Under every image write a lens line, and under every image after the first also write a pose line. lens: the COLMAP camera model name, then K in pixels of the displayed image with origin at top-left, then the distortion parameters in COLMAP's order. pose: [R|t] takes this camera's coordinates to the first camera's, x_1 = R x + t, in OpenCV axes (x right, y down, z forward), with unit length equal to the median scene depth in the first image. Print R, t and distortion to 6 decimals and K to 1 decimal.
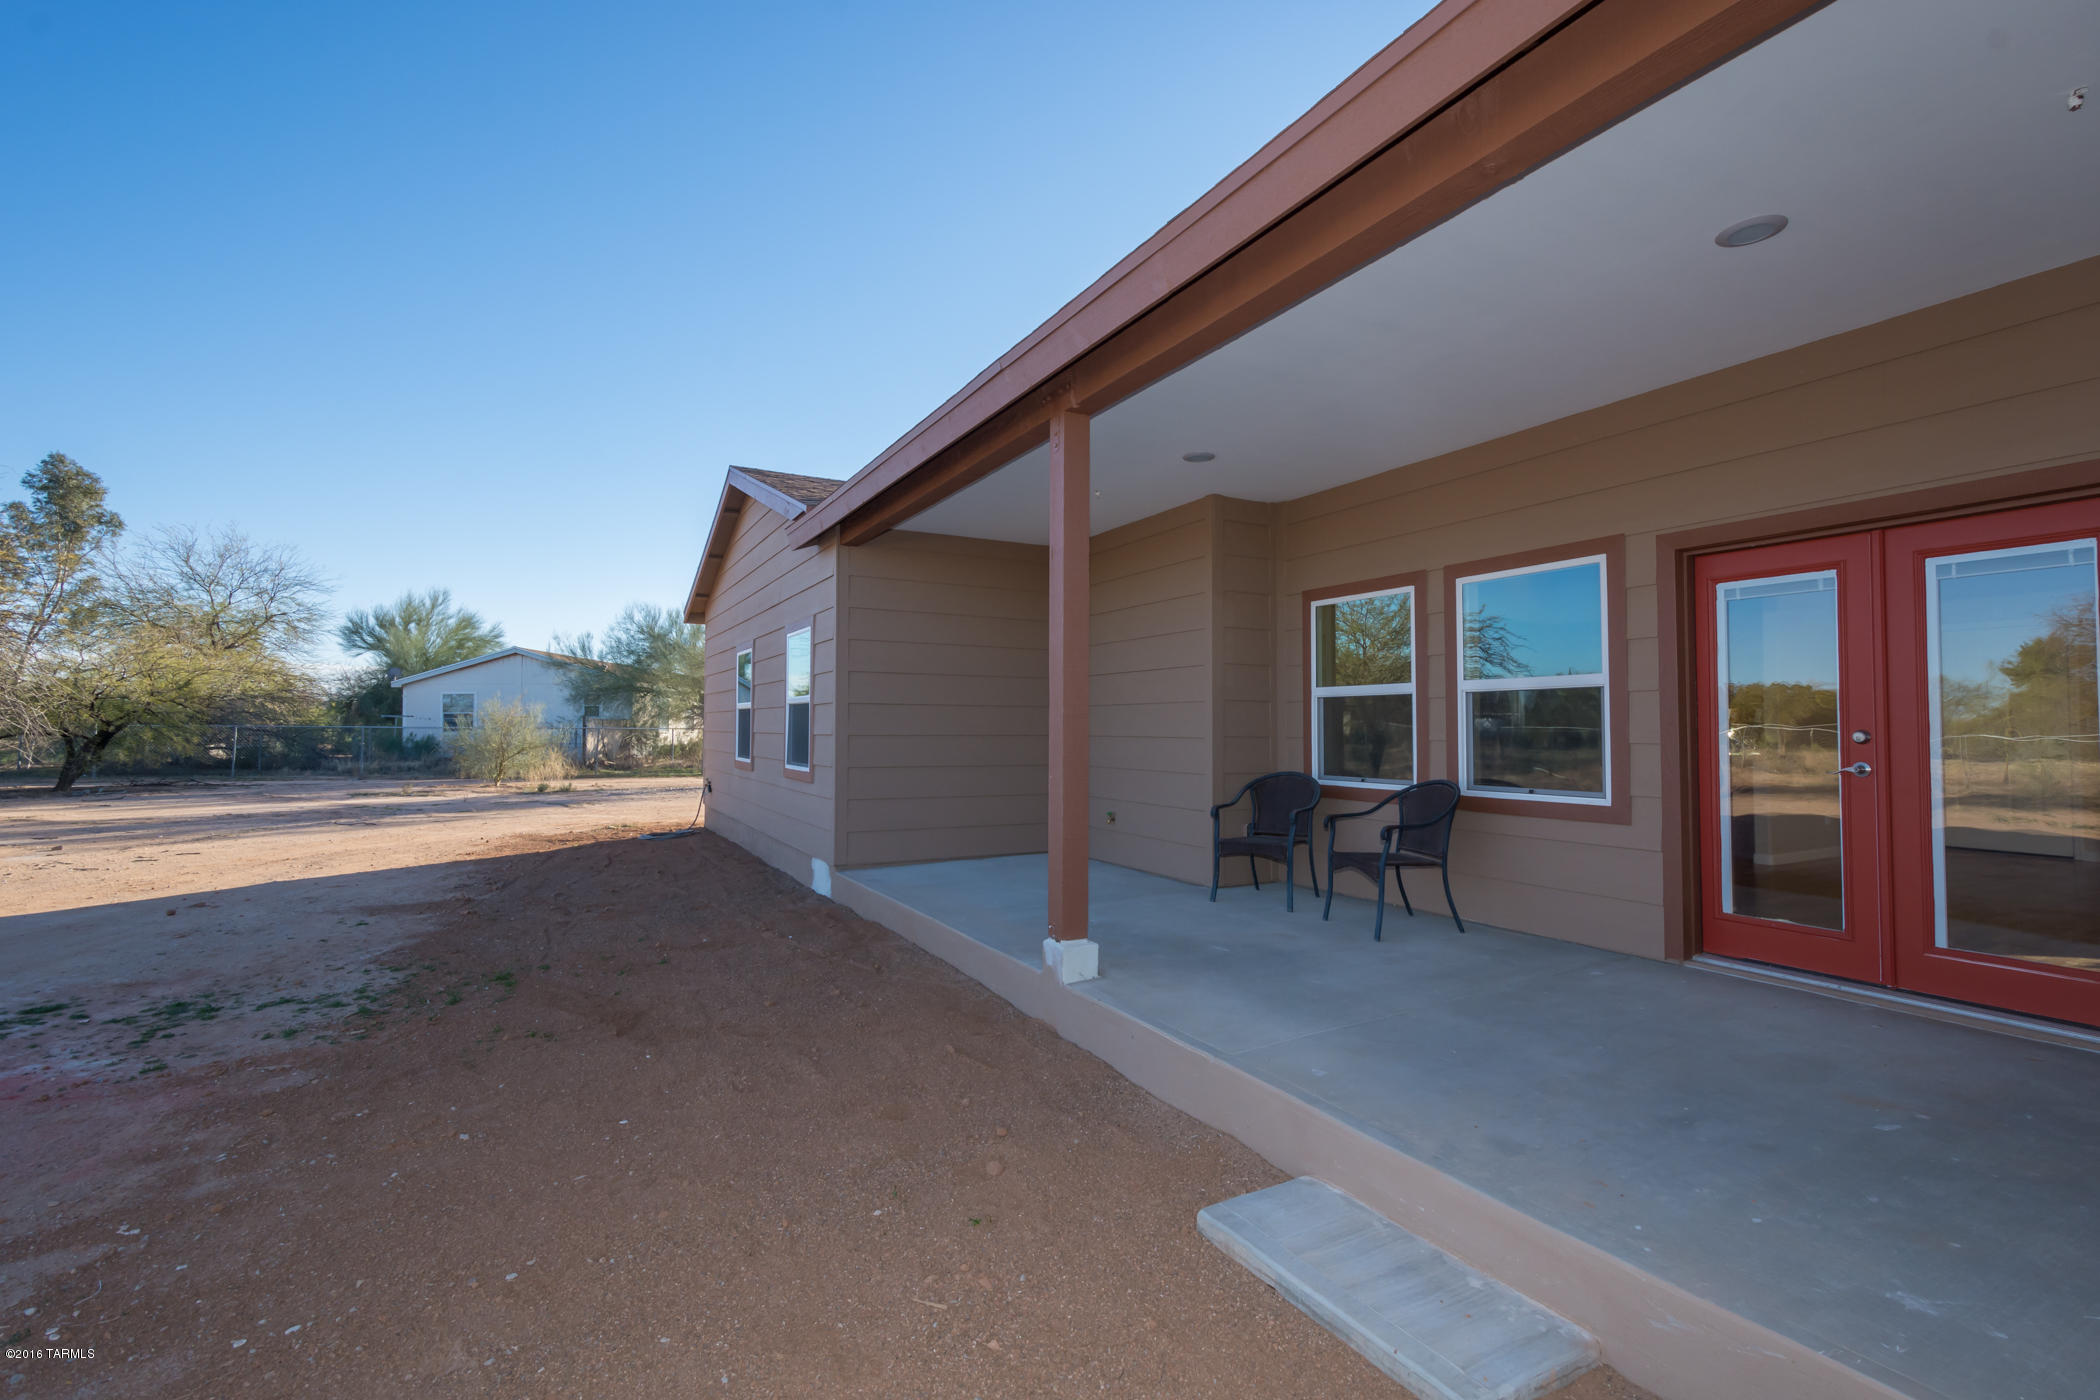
lens RADIAL K [[919.2, 0, 1071.6], [0, 919.2, 702.2], [0, 0, 1]] dist [0.001980, -0.000365]
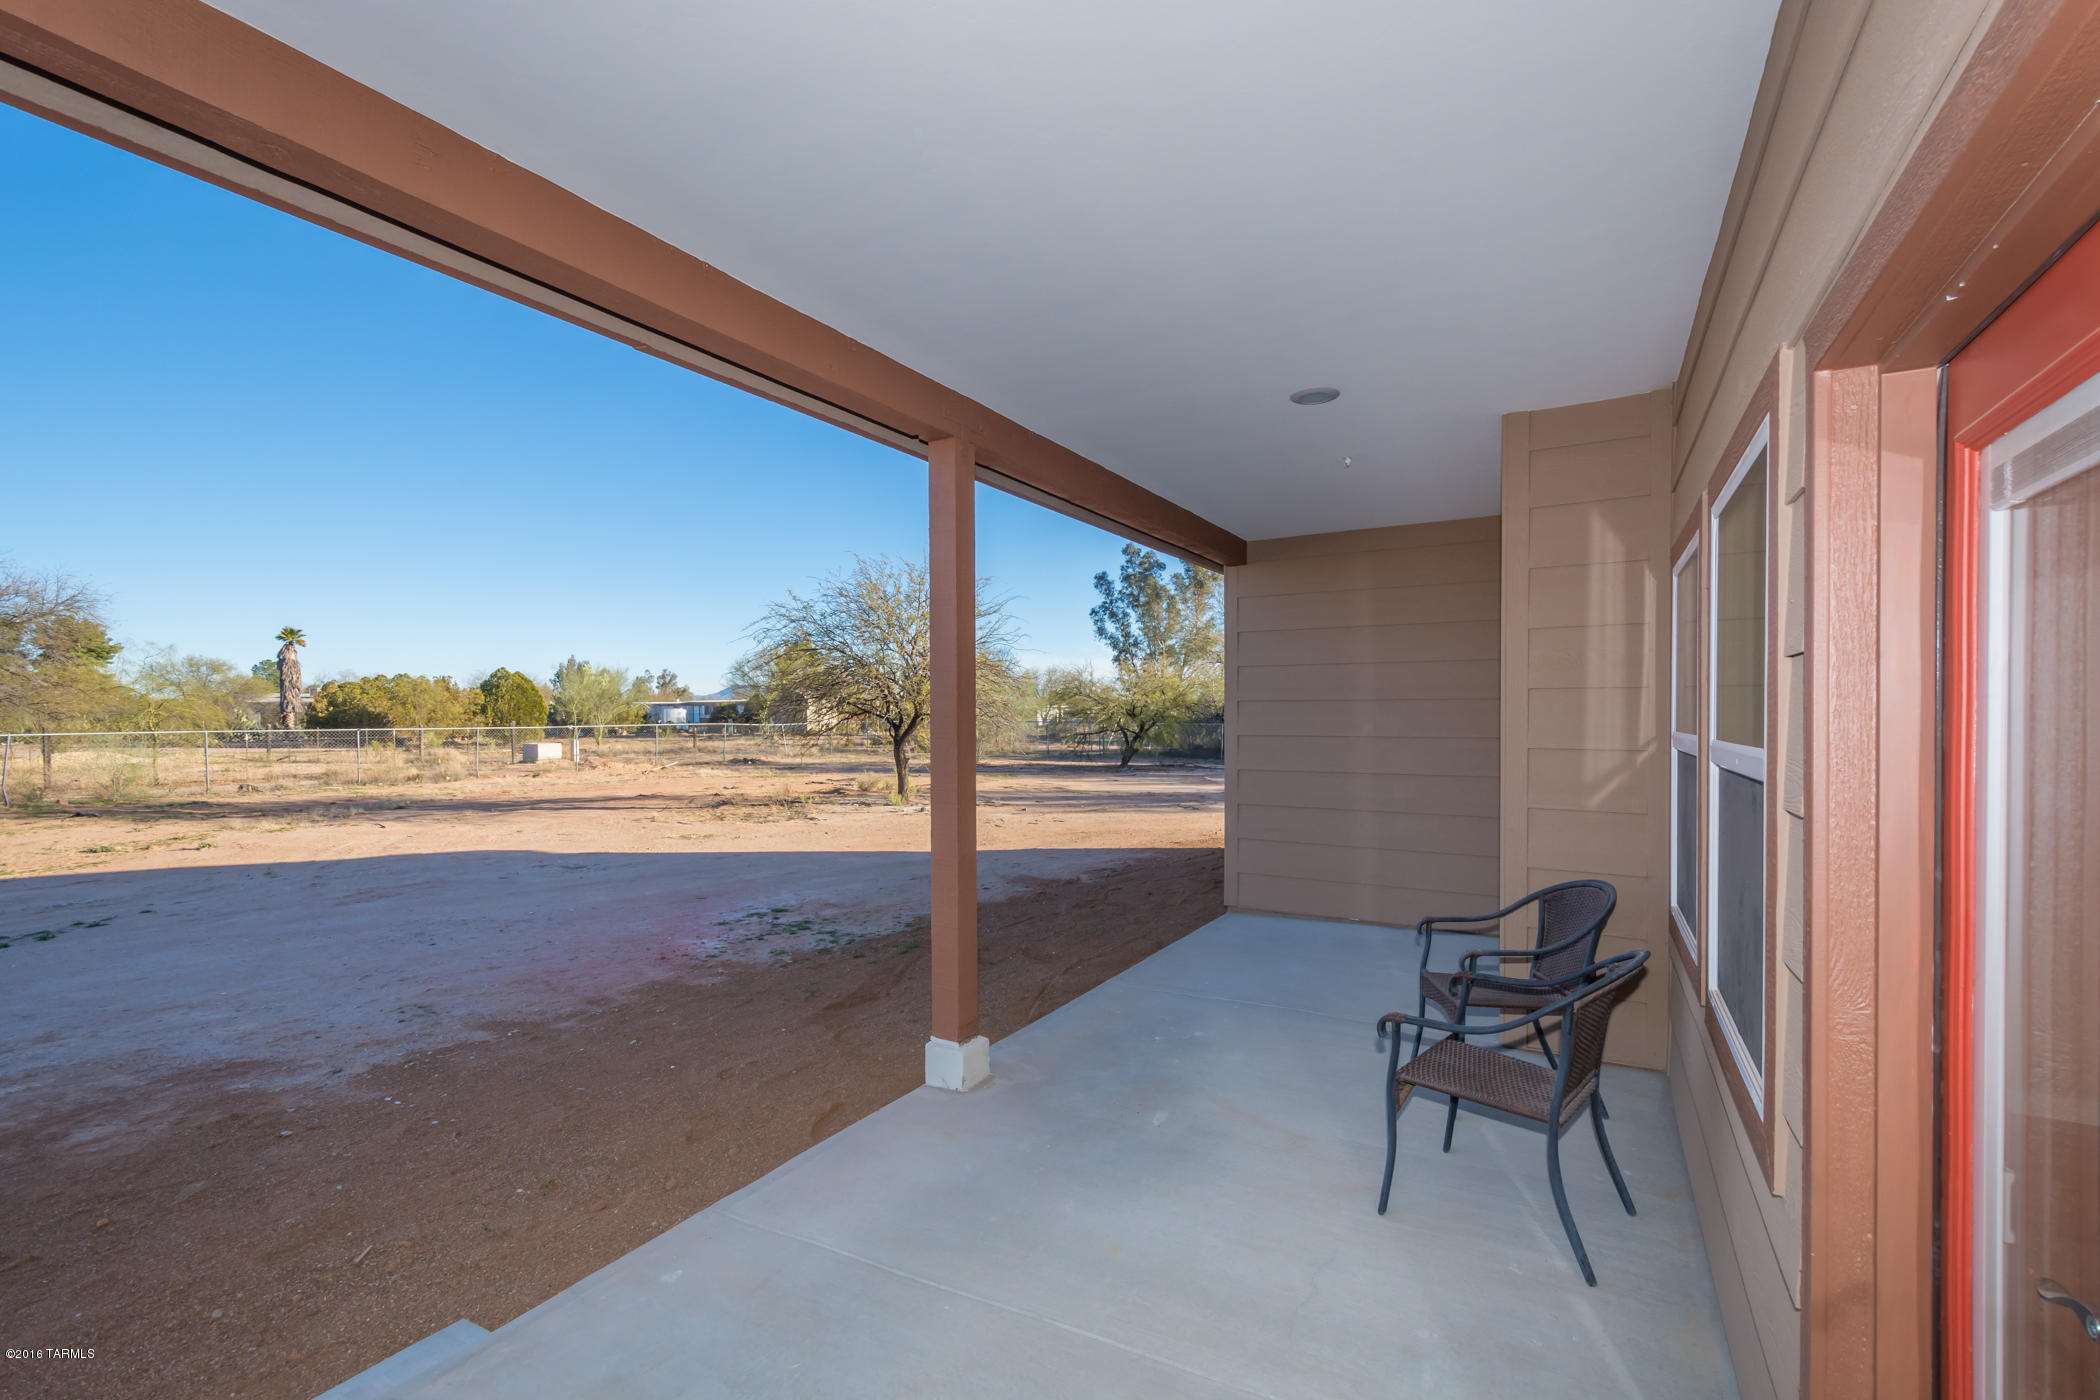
lens RADIAL K [[919.2, 0, 1072.5], [0, 919.2, 714.4], [0, 0, 1]] dist [0.001980, -0.000365]
pose [[0.526875, -0.002838, -0.849938, 0.761551], [0.024790, 0.999620, 0.012030, -0.055680], [0.849581, -0.027408, 0.526746, 0.612912]]
